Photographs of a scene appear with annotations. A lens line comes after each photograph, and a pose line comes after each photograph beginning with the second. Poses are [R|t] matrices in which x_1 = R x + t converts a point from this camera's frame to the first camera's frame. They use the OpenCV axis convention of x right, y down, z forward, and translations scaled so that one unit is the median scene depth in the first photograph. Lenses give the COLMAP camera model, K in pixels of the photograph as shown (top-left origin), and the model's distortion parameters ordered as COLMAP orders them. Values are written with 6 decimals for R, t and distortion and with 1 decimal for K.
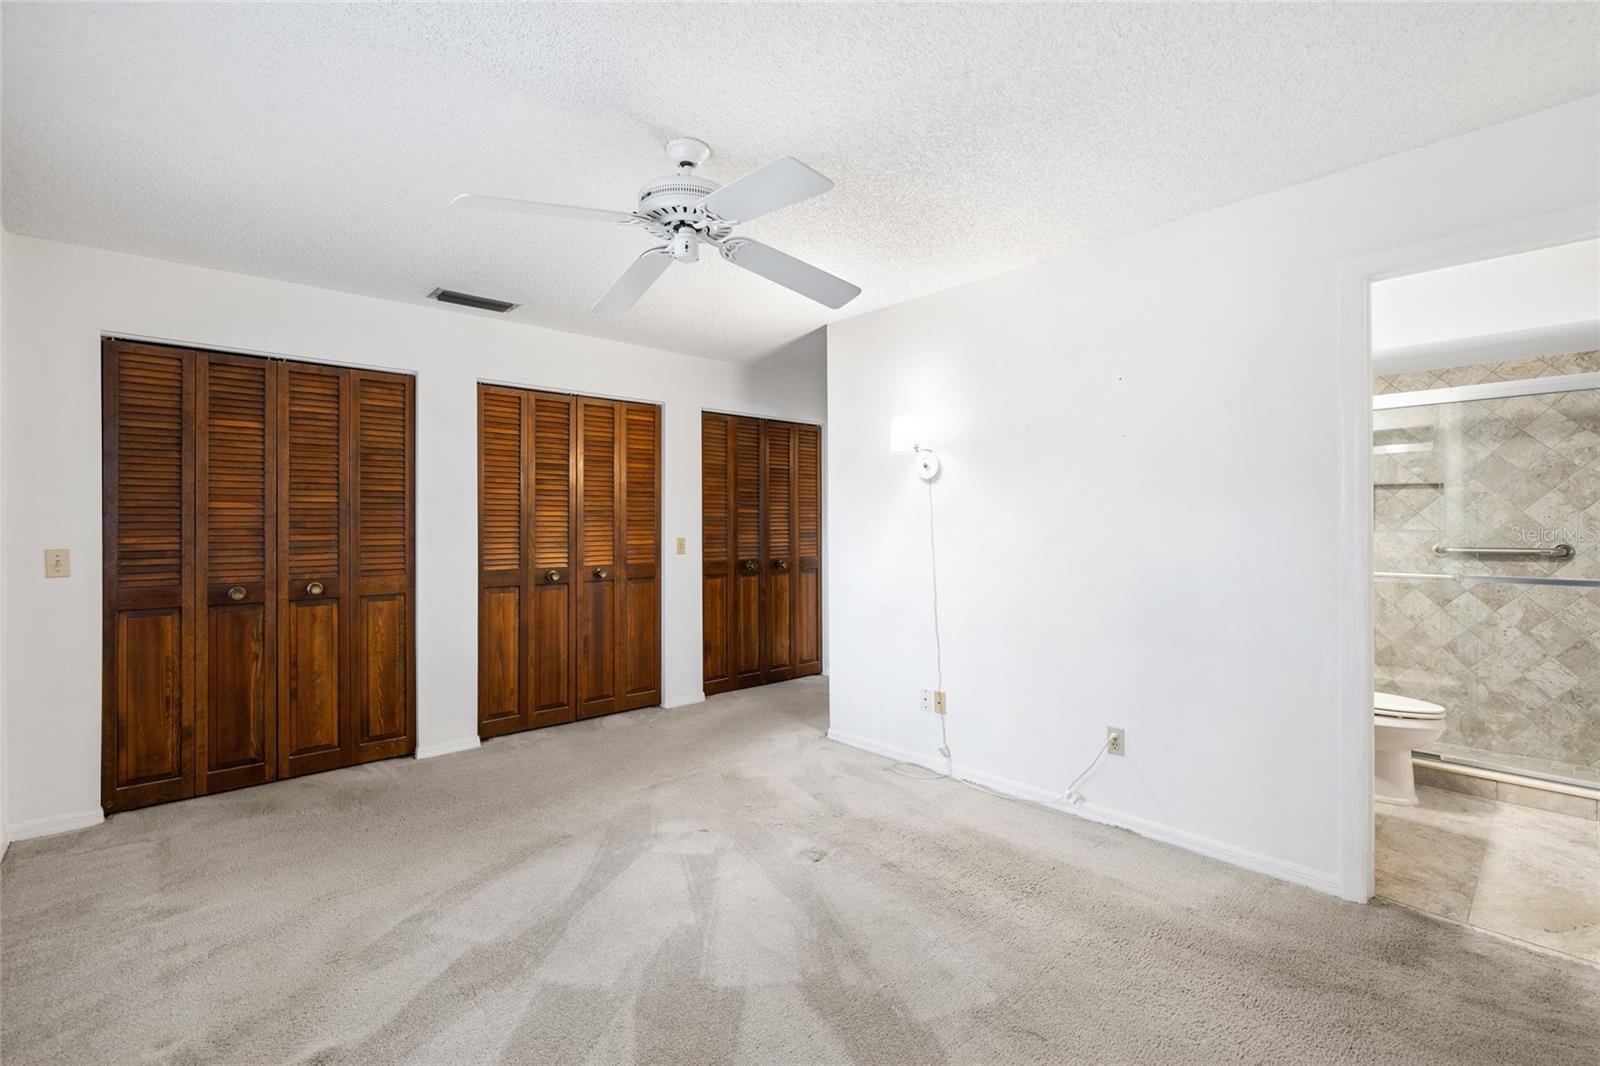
lens RADIAL K [[705.7, 0, 799.4], [0, 705.7, 526.3], [0, 0, 1]] dist [-0.004585, -0.000422]
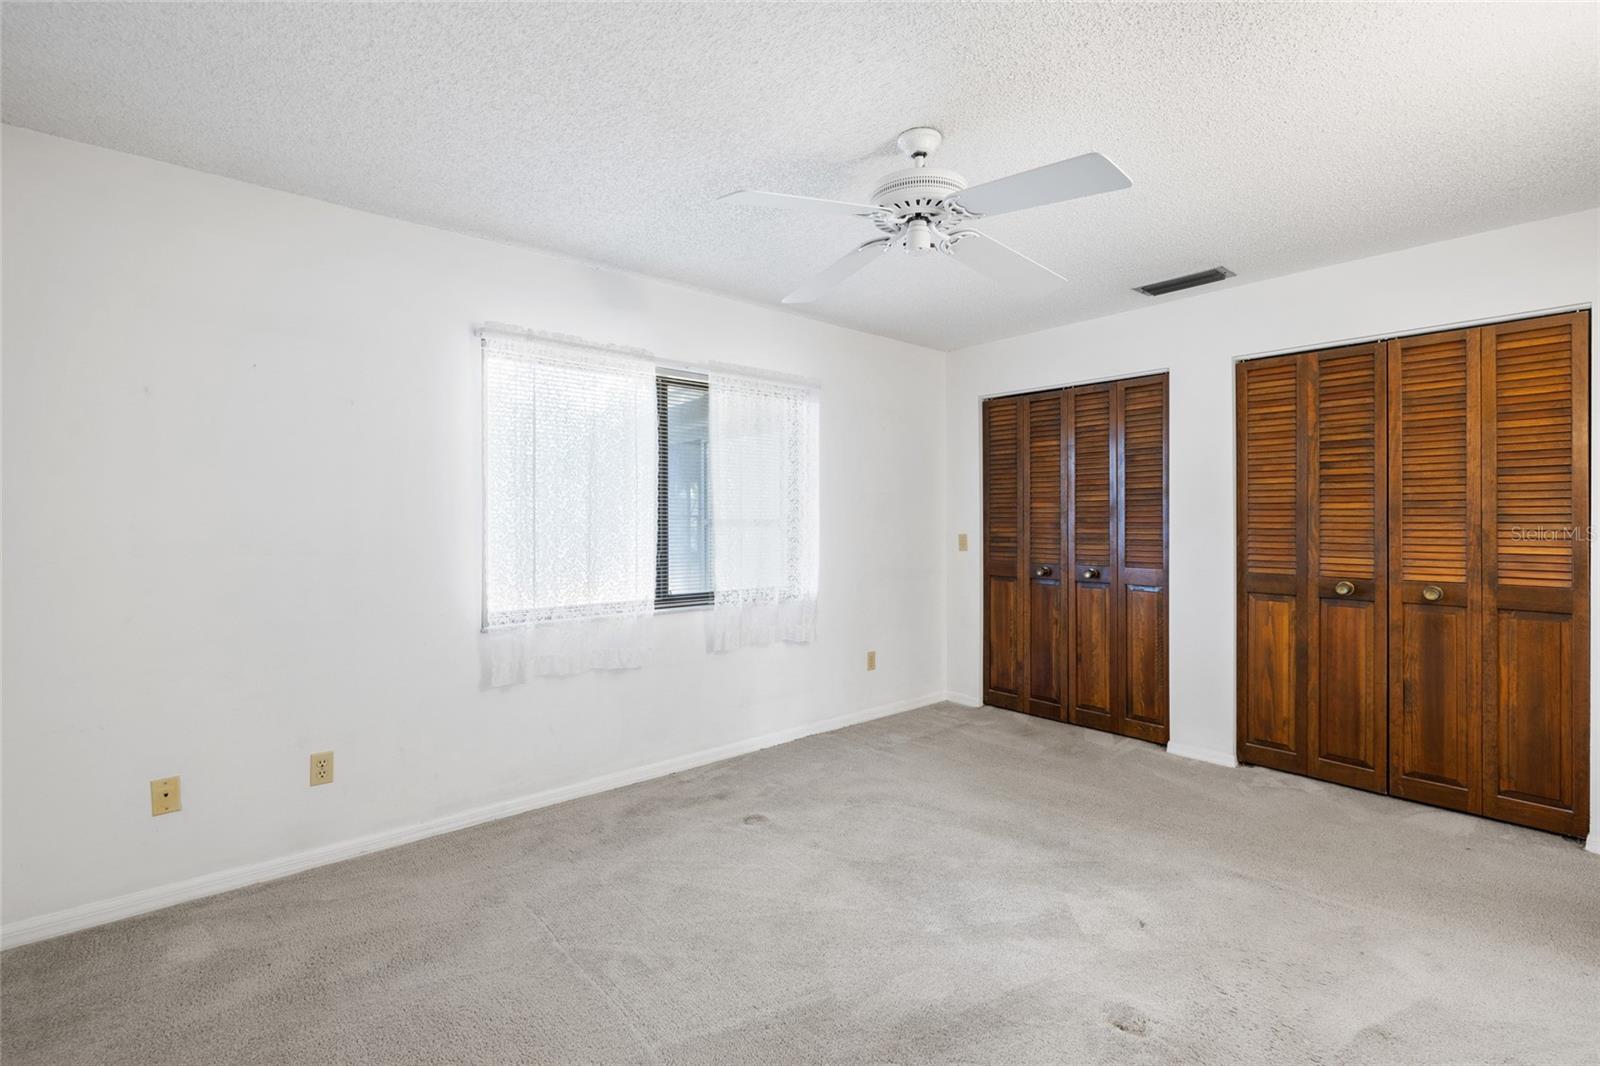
lens RADIAL K [[719.0, 0, 809.2], [0, 719.0, 526.0], [0, 0, 1]] dist [0.002750, 0.000172]
pose [[-0.013943, 0.012239, -0.999828, 0.518222], [-0.004344, 0.999915, 0.012301, -0.004374], [0.999893, 0.004515, -0.013889, 0.524461]]
